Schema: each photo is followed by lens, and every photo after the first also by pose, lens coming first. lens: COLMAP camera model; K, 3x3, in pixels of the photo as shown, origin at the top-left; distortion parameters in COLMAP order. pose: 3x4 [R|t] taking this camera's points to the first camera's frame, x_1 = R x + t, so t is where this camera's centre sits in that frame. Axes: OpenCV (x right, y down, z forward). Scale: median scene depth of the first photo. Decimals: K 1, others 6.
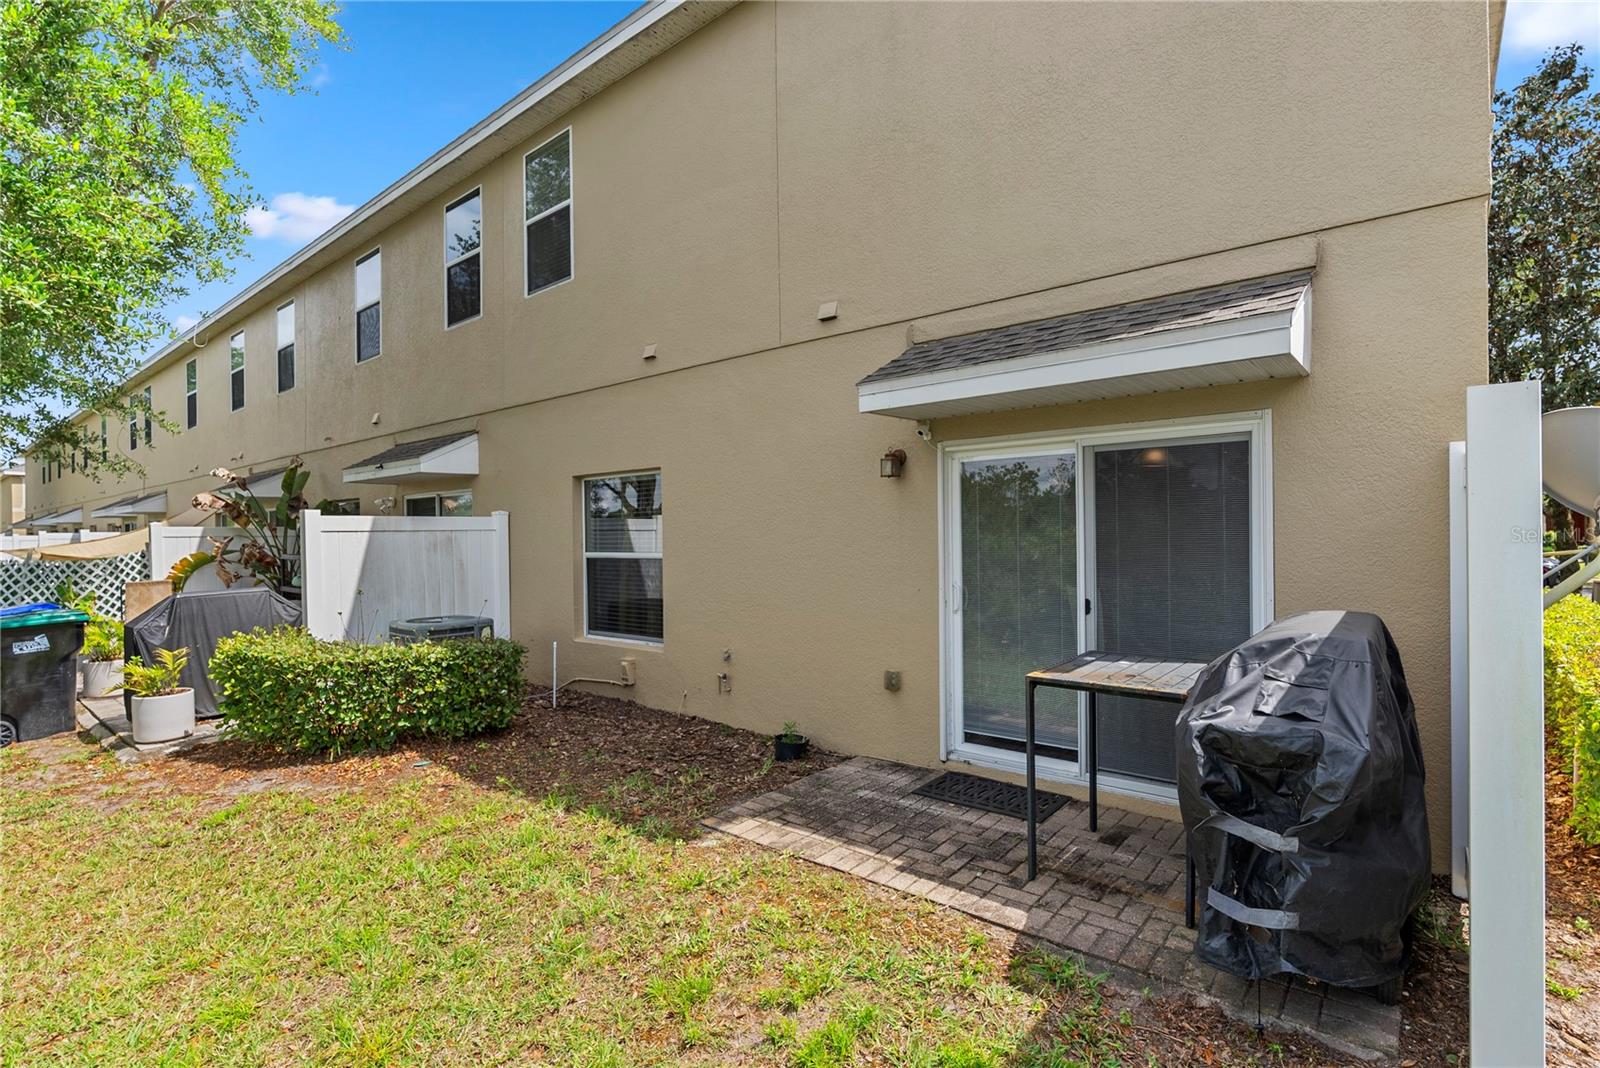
lens RADIAL K [[762.9, 0, 802.4], [0, 762.9, 536.8], [0, 0, 1]] dist [0.003104, 0.000180]
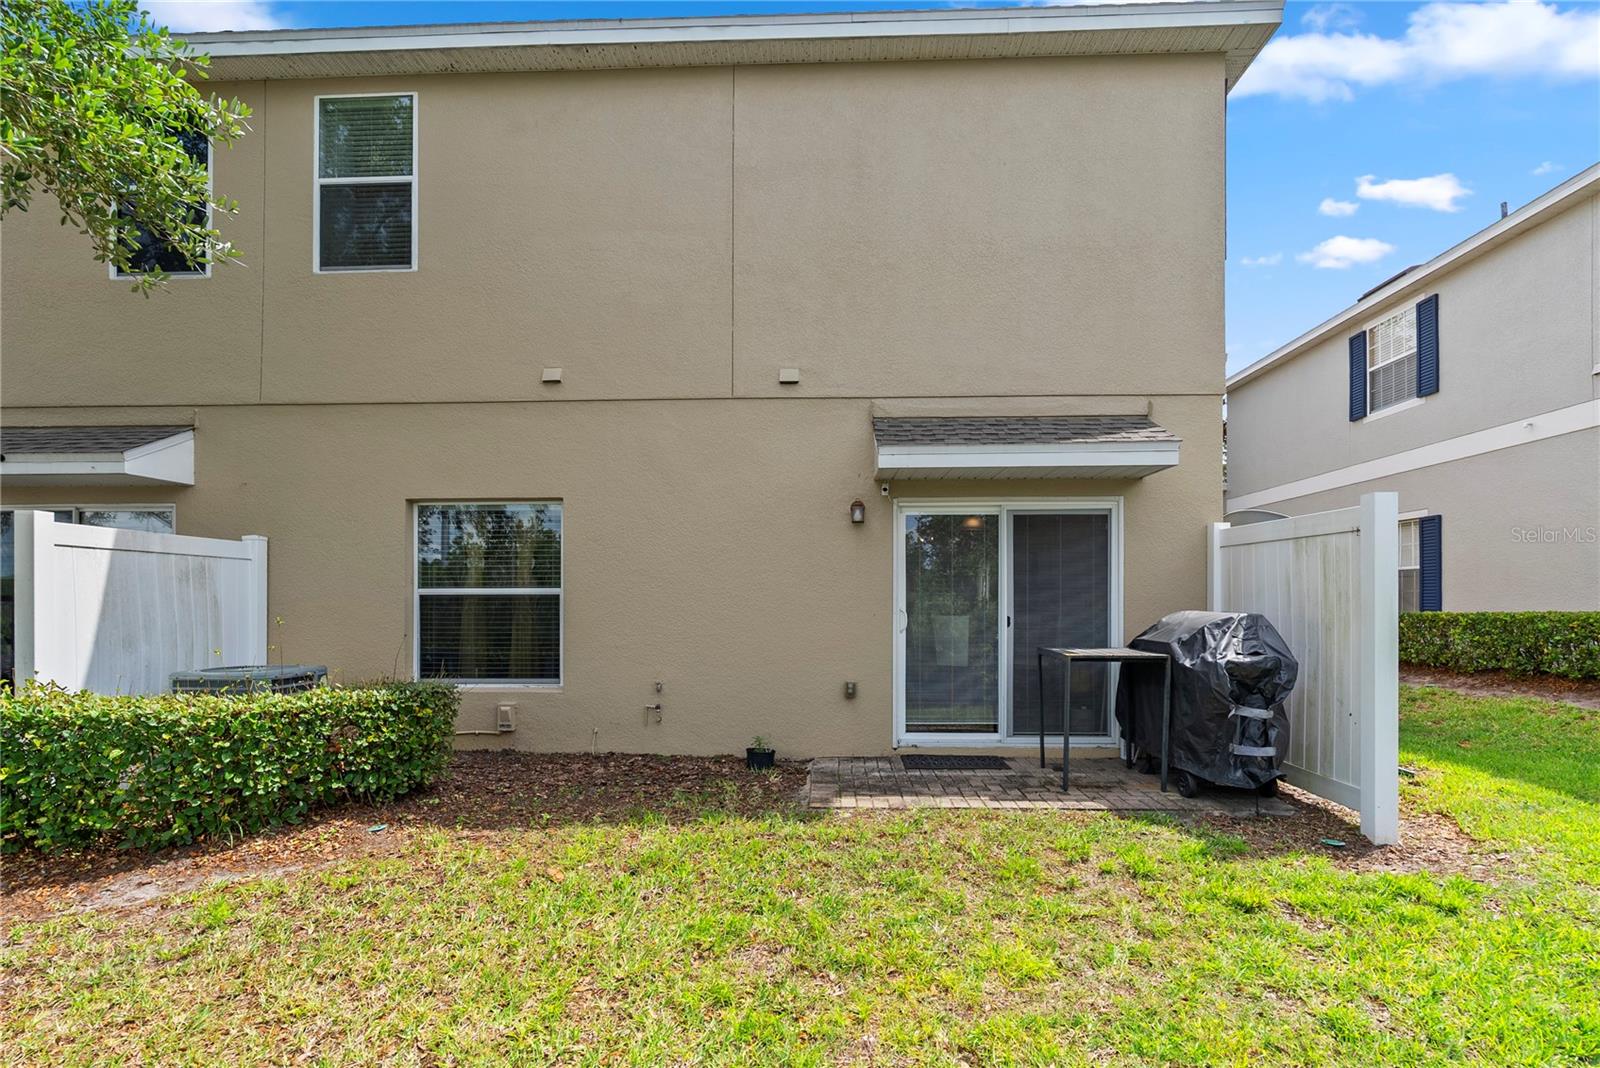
lens RADIAL K [[762.9, 0, 830.2], [0, 762.9, 600.3], [0, 0, 1]] dist [0.003104, 0.000180]
pose [[0.795459, 0.014094, 0.605843, -0.613639], [-0.006963, 0.999876, -0.014119, 0.059644], [-0.605967, 0.007013, 0.795459, 0.047278]]
